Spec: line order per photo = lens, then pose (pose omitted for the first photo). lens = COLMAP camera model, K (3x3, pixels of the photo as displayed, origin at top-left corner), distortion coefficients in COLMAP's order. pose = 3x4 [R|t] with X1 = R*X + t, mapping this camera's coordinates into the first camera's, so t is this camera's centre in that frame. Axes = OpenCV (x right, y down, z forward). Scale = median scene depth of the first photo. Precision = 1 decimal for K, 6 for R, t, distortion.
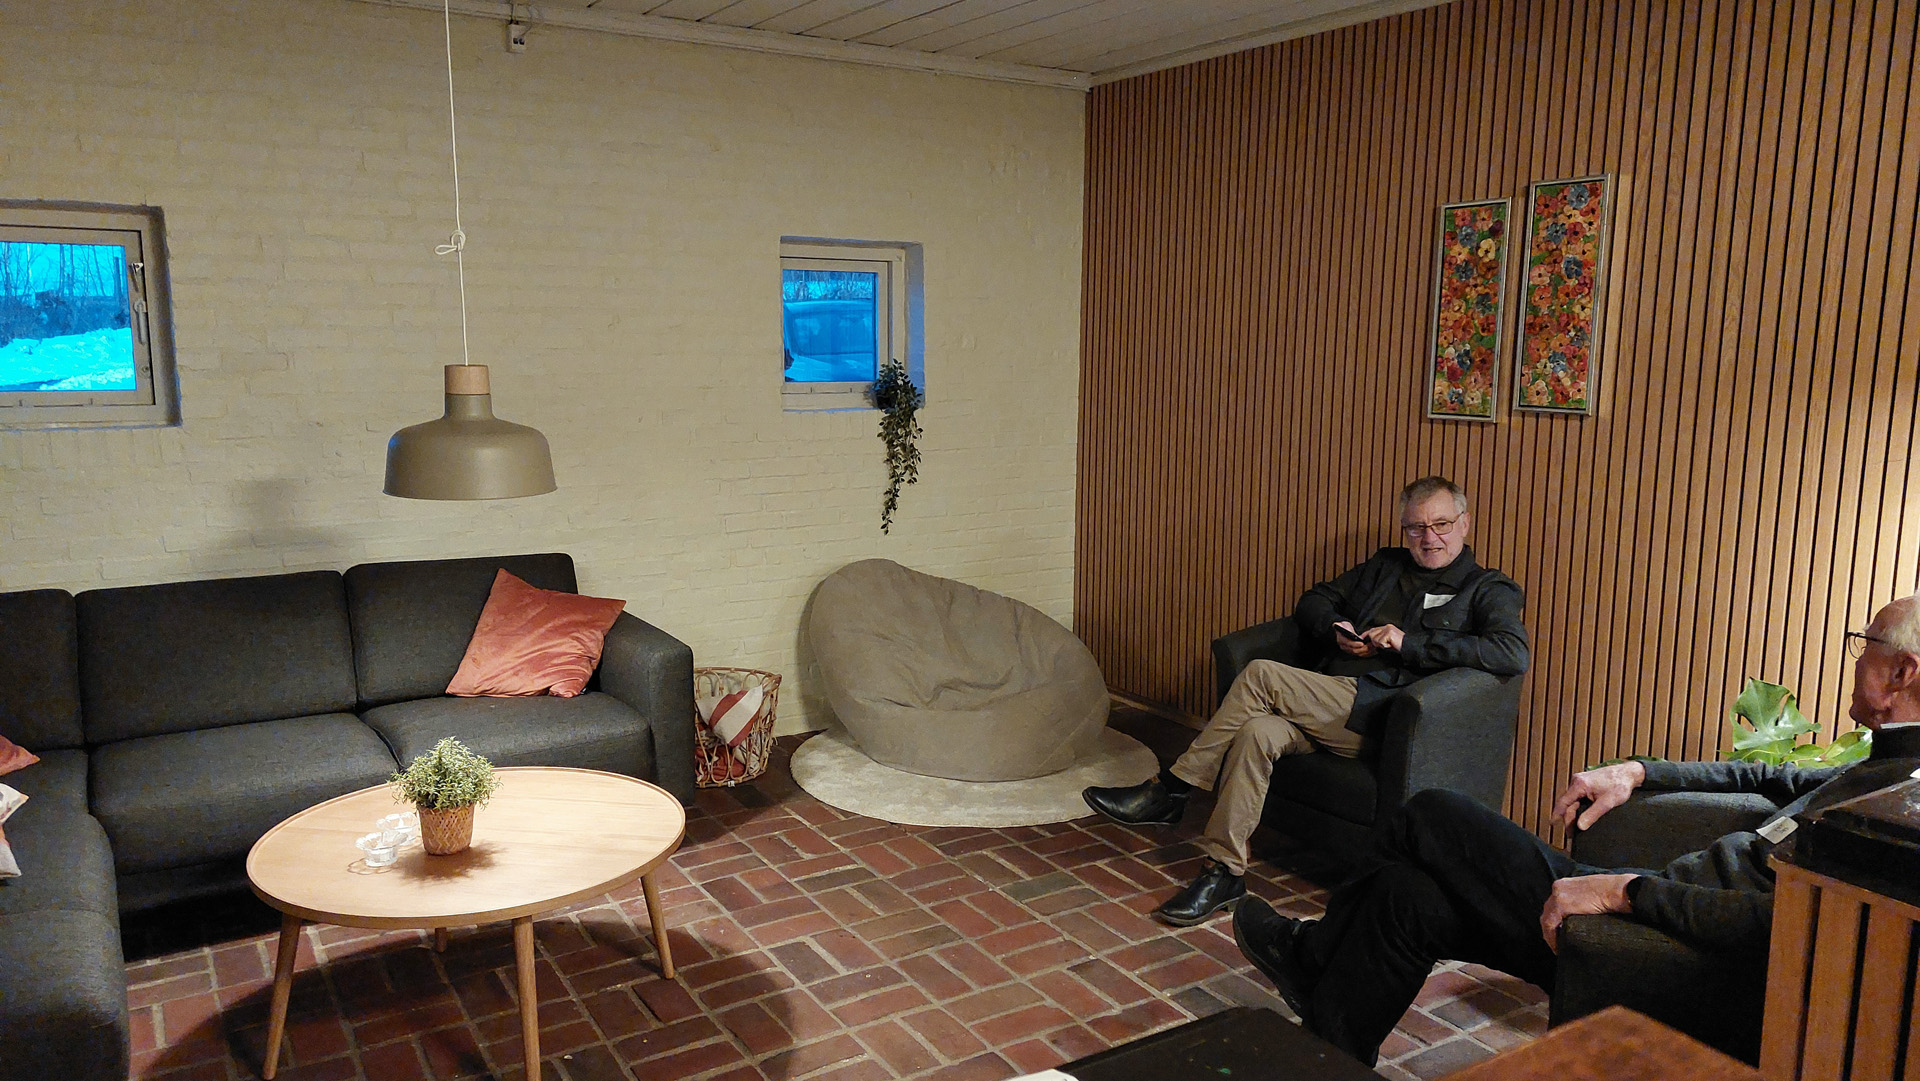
lens RADIAL K [[1386.4, 0, 960.0], [0, 1386.4, 540.5], [0, 0, 1]] dist [0.079069, -0.099087]
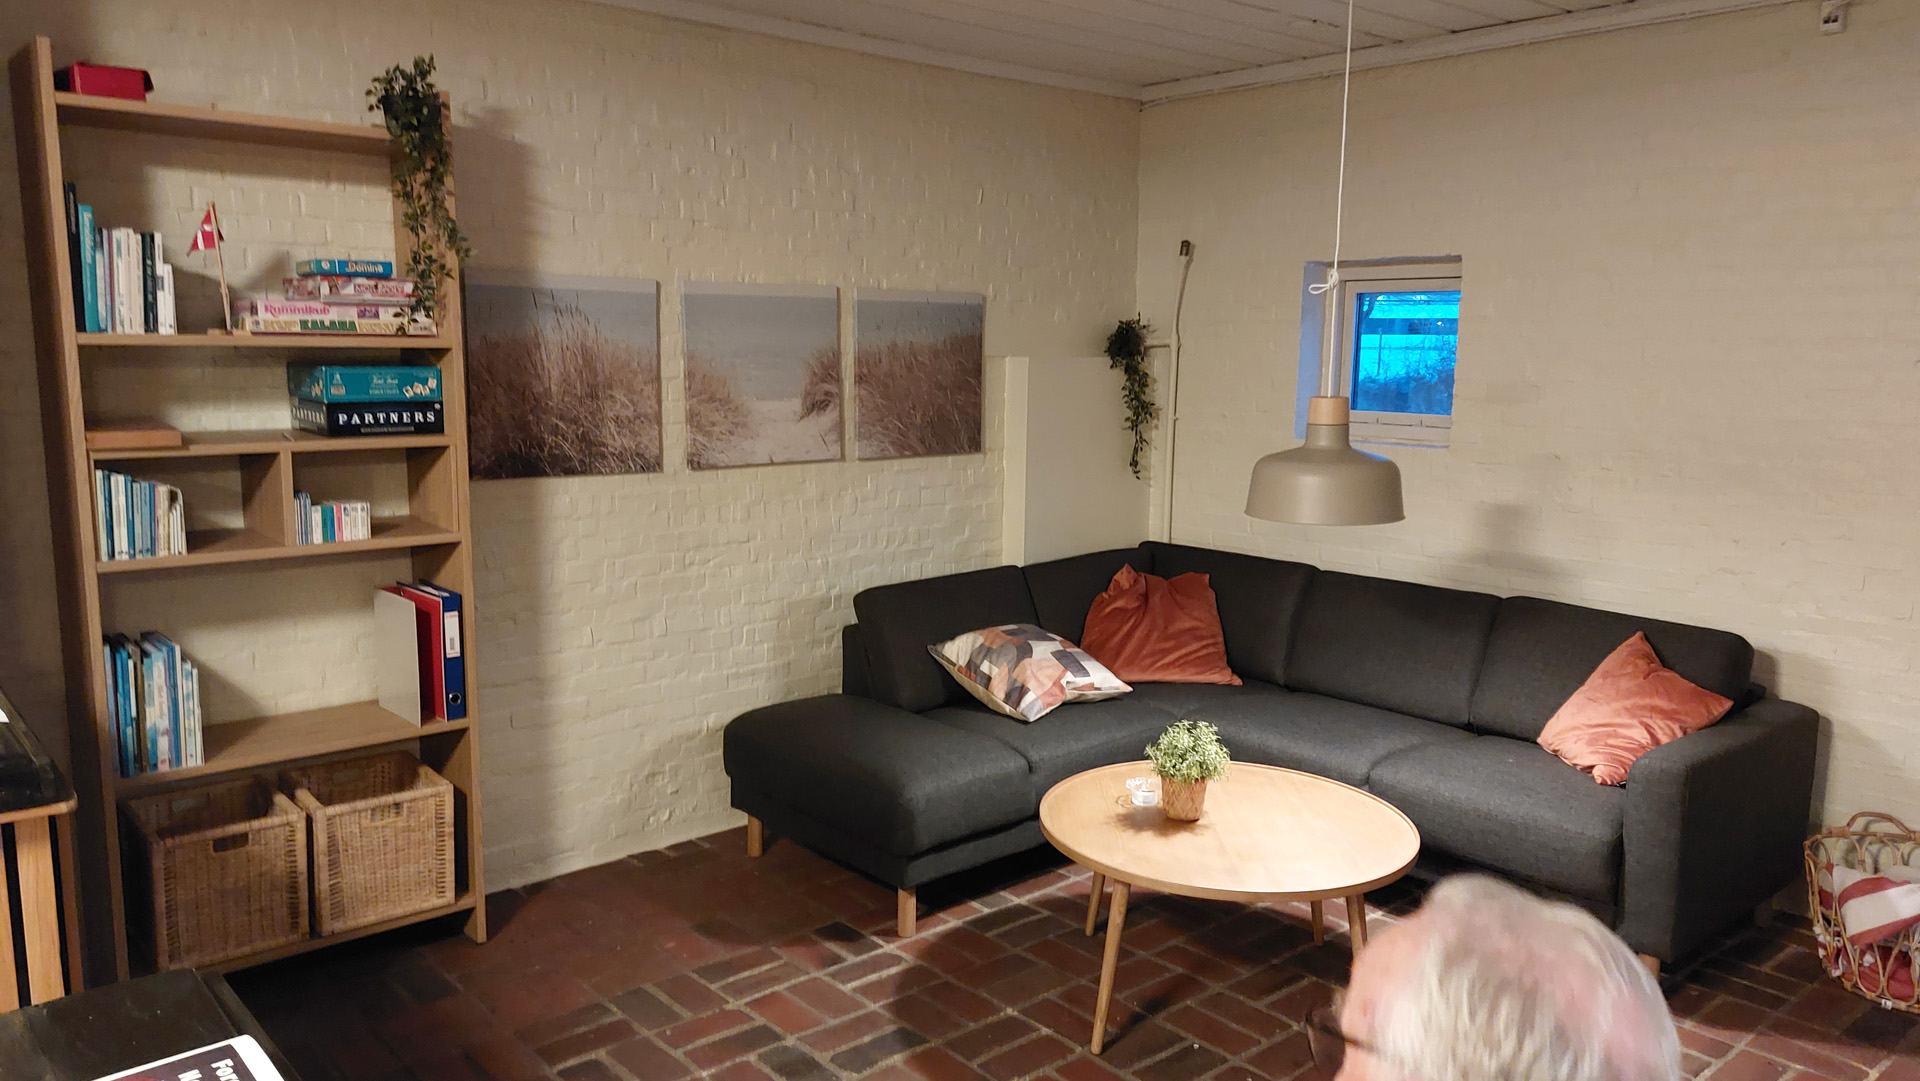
lens RADIAL K [[1386.4, 0, 960.0], [0, 1386.4, 540.5], [0, 0, 1]] dist [0.079069, -0.099087]
pose [[0.153640, 0.136569, -0.978644, 0.459219], [-0.160444, 0.980708, 0.111668, -0.065181], [0.975014, 0.139861, 0.172587, 0.400857]]
